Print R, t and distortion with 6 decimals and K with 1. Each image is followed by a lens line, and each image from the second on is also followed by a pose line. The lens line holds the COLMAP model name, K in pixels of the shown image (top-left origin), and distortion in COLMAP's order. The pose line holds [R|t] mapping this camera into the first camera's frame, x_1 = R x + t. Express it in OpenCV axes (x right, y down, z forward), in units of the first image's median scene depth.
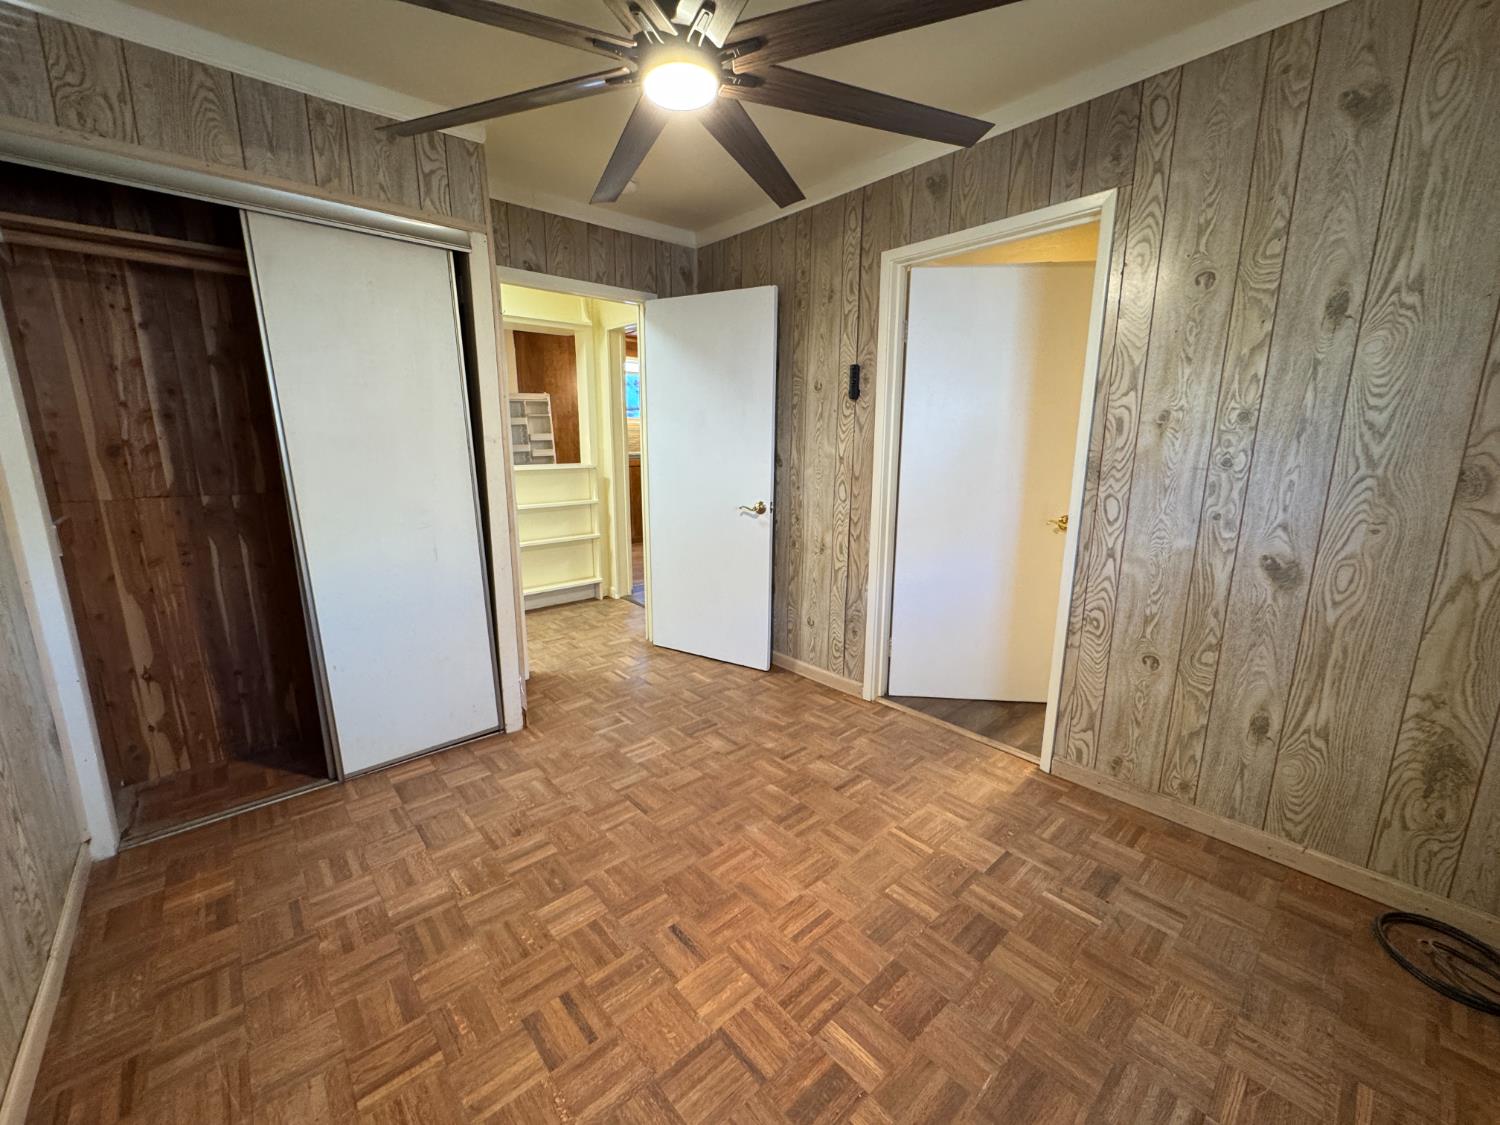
lens RADIAL K [[596.4, 0, 746.8], [0, 596.4, 560.9], [0, 0, 1]] dist [-0.002743, 0.000341]
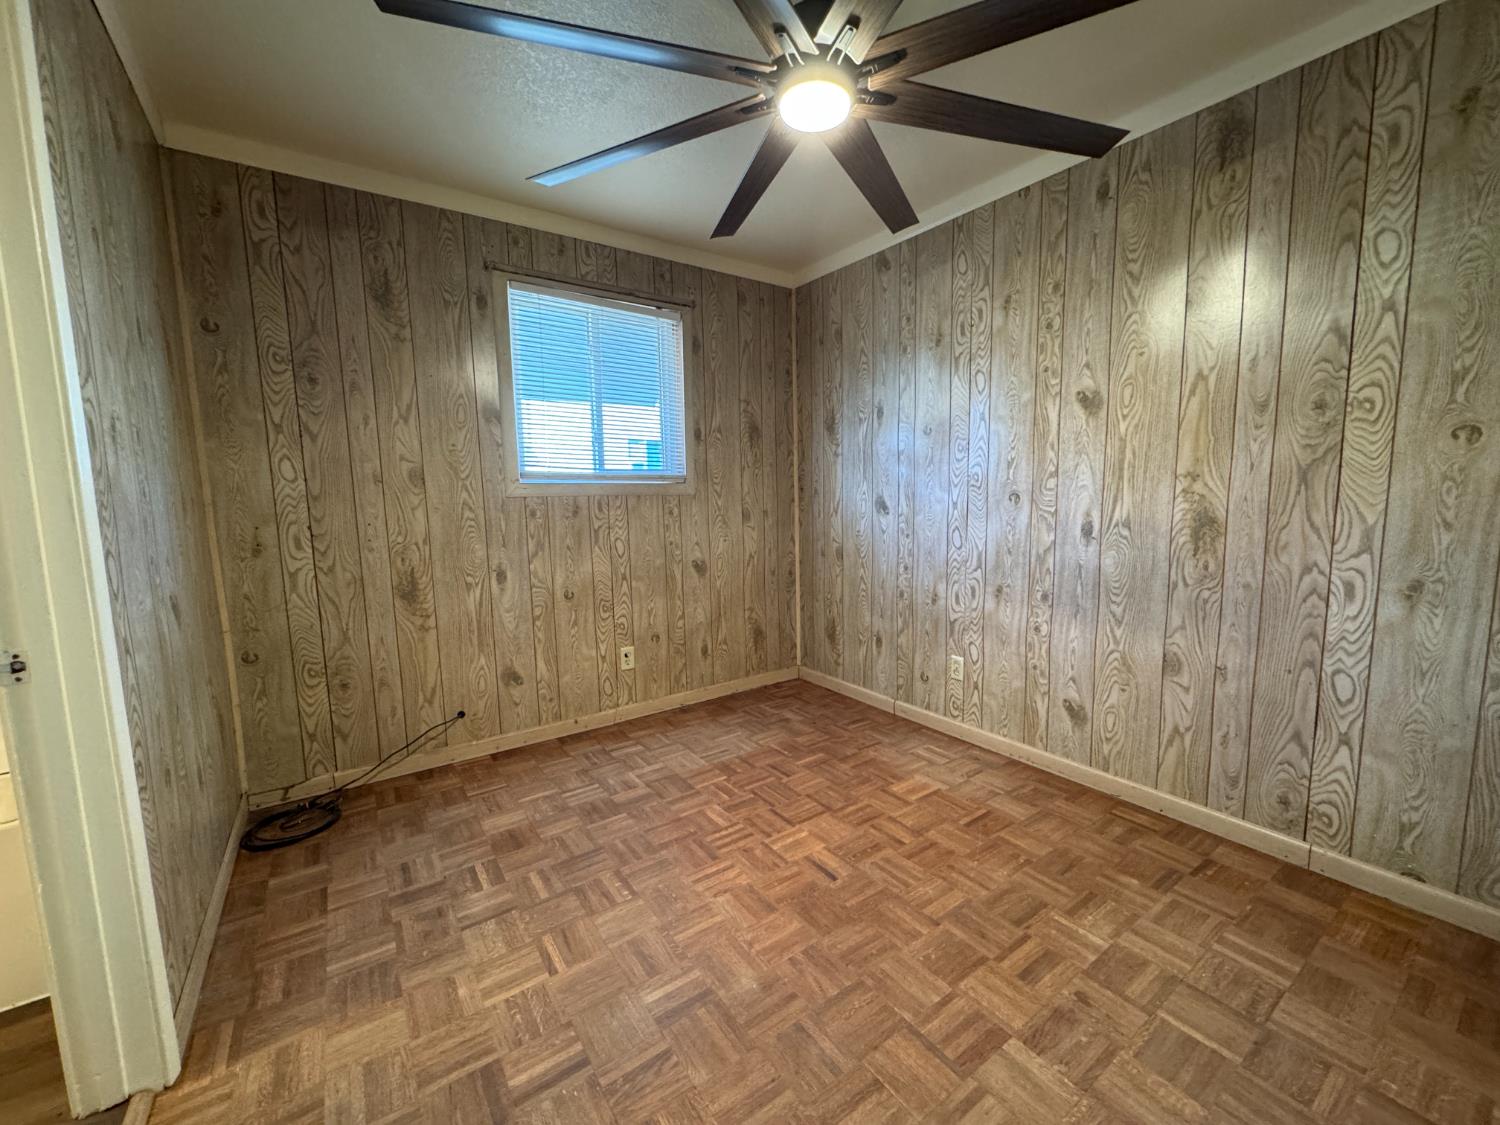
lens RADIAL K [[596.4, 0, 749.3], [0, 596.4, 563.0], [0, 0, 1]] dist [-0.002743, 0.000341]
pose [[-0.992509, 0.002409, 0.122149, -0.081715], [0.040551, 0.949622, 0.310762, -0.260955], [-0.115247, 0.313387, -0.942606, 1.526468]]
